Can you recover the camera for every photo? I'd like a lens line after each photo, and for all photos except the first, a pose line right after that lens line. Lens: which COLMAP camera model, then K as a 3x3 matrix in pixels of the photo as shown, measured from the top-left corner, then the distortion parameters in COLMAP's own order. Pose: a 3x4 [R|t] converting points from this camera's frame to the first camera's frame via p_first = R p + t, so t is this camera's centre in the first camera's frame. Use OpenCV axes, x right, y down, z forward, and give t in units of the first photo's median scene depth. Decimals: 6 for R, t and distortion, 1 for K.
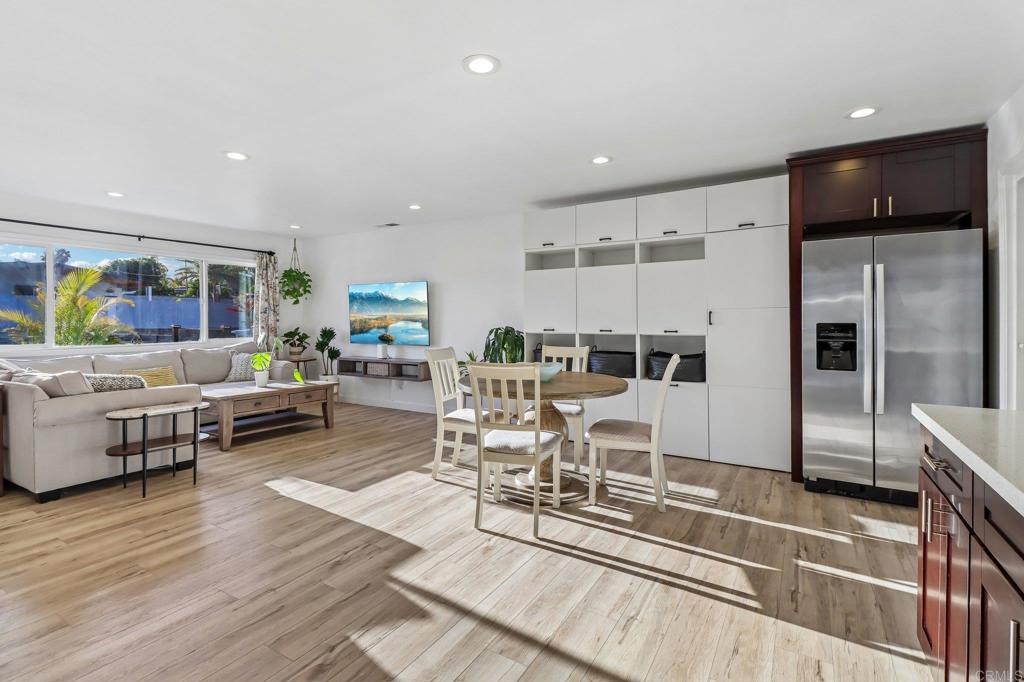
lens RADIAL K [[479.9, 0, 517.1], [0, 479.9, 318.8], [0, 0, 1]] dist [0.008729, -0.000568]
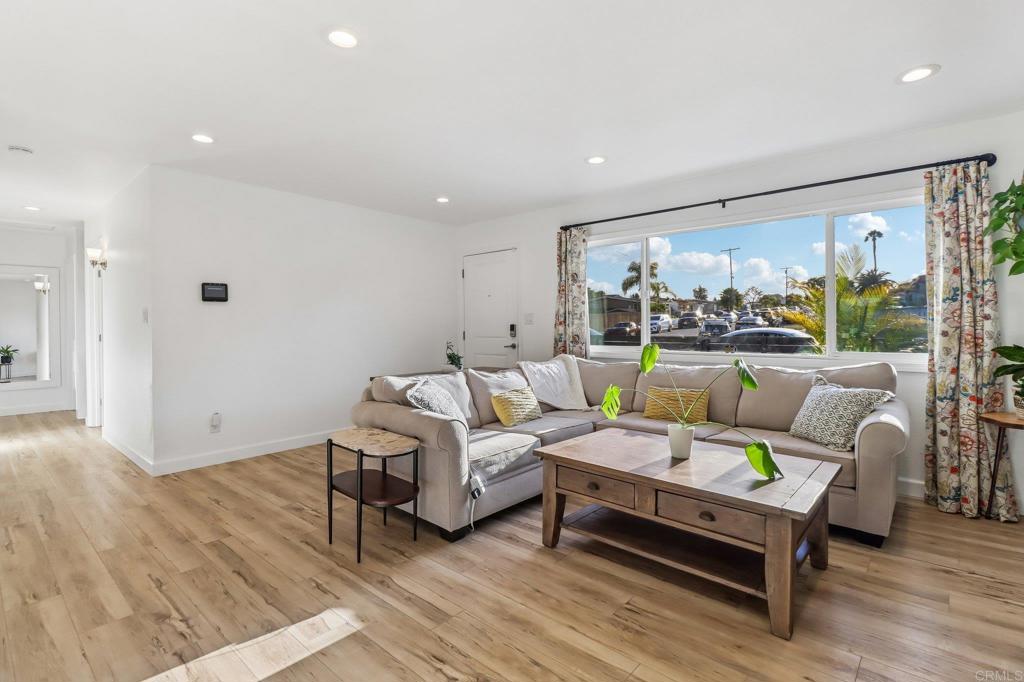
lens RADIAL K [[487.1, 0, 520.3], [0, 487.1, 329.0], [0, 0, 1]] dist [0.012602, -0.014163]
pose [[-0.172951, 0.014118, -0.984829, -0.031799], [0.010161, 0.999870, 0.012549, 0.007034], [0.984878, -0.007837, -0.173072, 1.204247]]
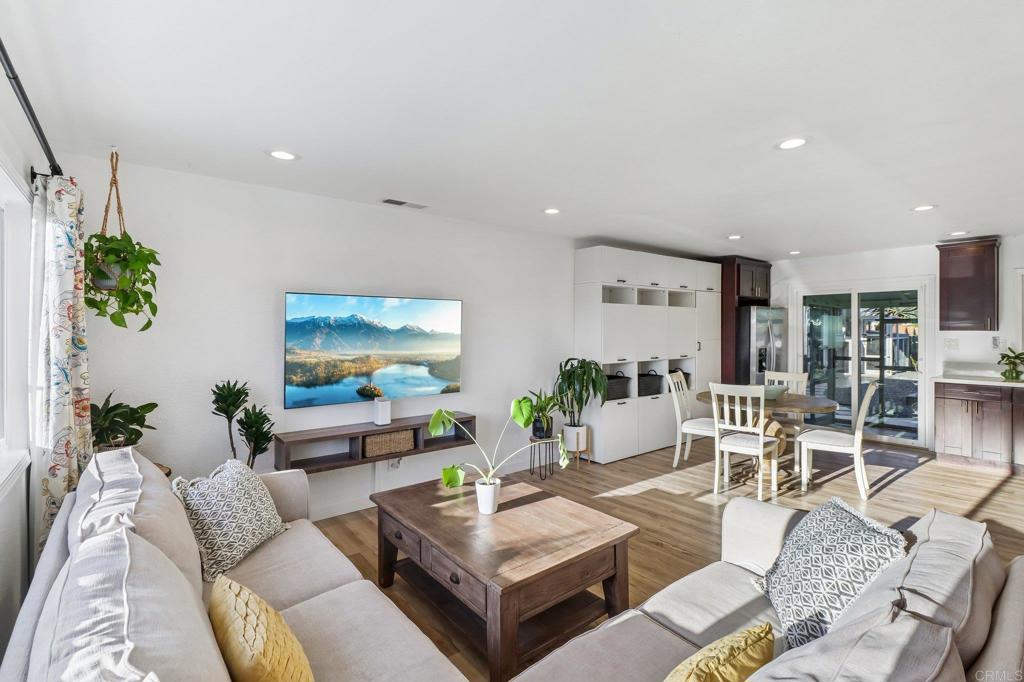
lens RADIAL K [[479.2, 0, 515.7], [0, 479.2, 329.5], [0, 0, 1]] dist [0.010538, -0.013288]
pose [[0.340933, 0.000642, 0.940087, -1.278081], [-0.001126, 0.999999, -0.000275, -0.056652], [-0.940087, -0.000964, 0.340934, 1.055494]]
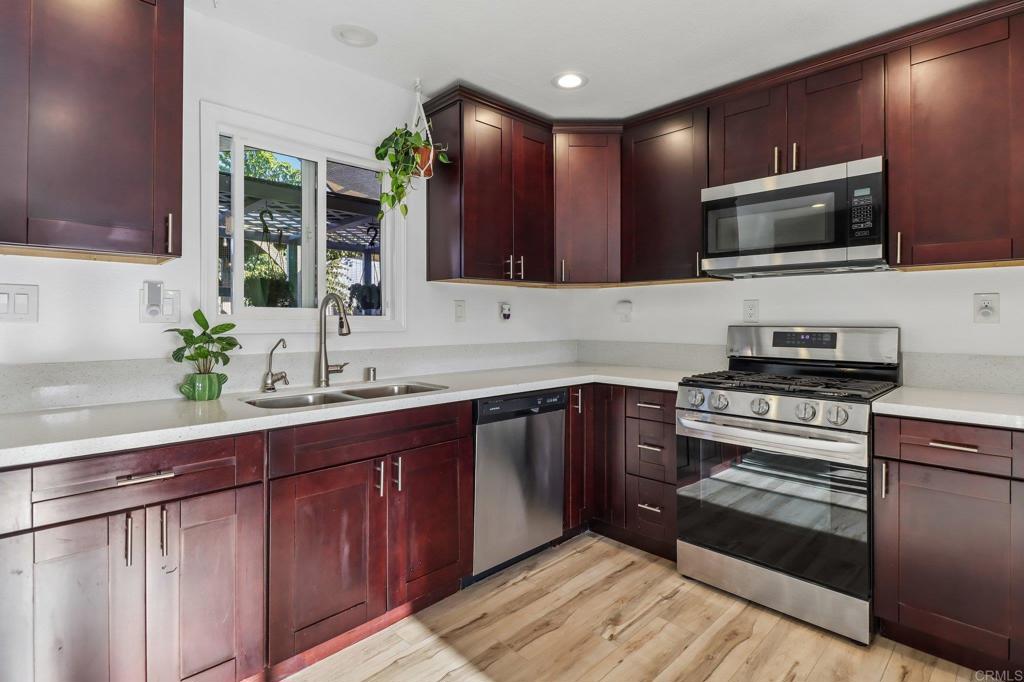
lens RADIAL K [[507.6, 0, 523.6], [0, 507.6, 316.9], [0, 0, 1]] dist [0.000798, -0.000084]
pose [[-0.970048, 0.001241, 0.242909, -0.025773], [-0.000249, 0.999981, -0.006106, -0.001463], [-0.242912, -0.005984, -0.970030, 0.634343]]
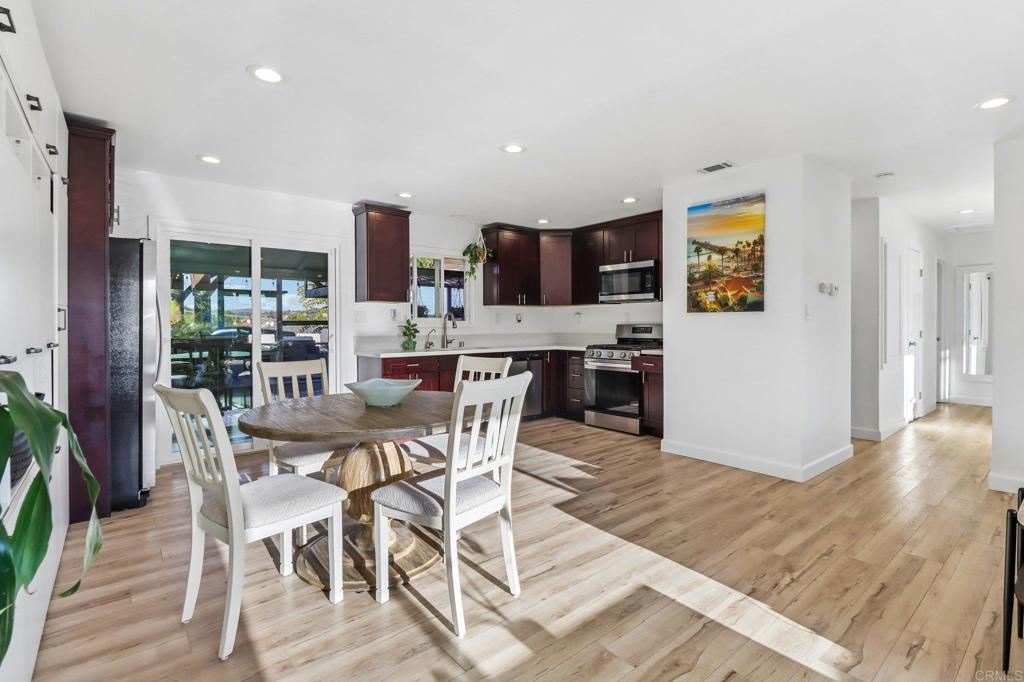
lens RADIAL K [[479.2, 0, 515.7], [0, 479.2, 329.5], [0, 0, 1]] dist [0.010538, -0.013288]
pose [[-0.943831, 0.000242, 0.330428, -0.335430], [0.003880, 0.999939, 0.010349, 0.005446], [-0.330405, 0.011049, -0.943775, 1.413881]]
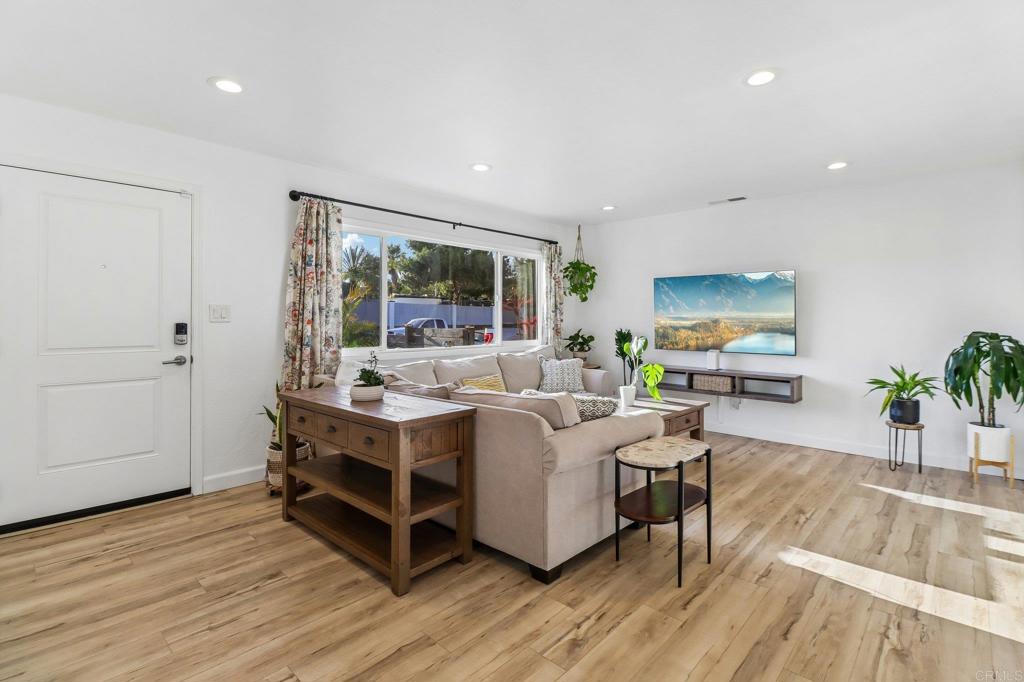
lens RADIAL K [[482.9, 0, 518.1], [0, 482.9, 317.9], [0, 0, 1]] dist [0.013608, -0.012291]
pose [[0.978957, 0.005489, -0.203991, -0.711239], [-0.006004, 0.999980, -0.001906, 0.000404], [0.203977, 0.003091, 0.978971, 0.247041]]
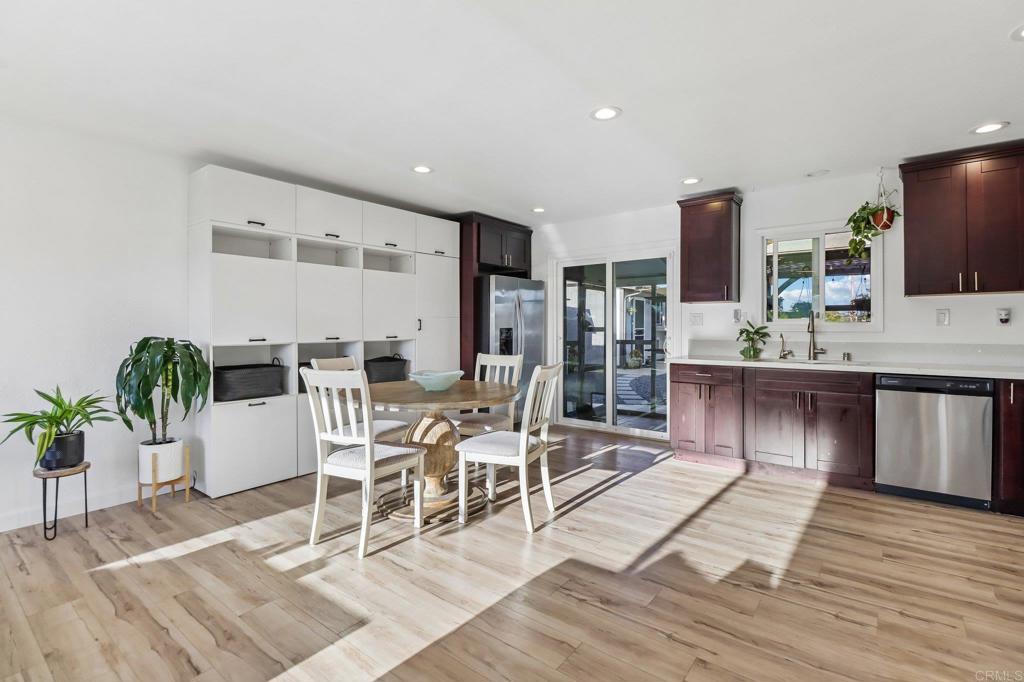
lens RADIAL K [[474.2, 0, 519.9], [0, 474.2, 329.9], [0, 0, 1]] dist [0.010372, -0.012011]
pose [[0.110694, -0.006644, 0.993832, -0.753880], [0.000406, 0.999978, 0.006640, 0.003055], [-0.993854, -0.000332, 0.110694, 0.640687]]
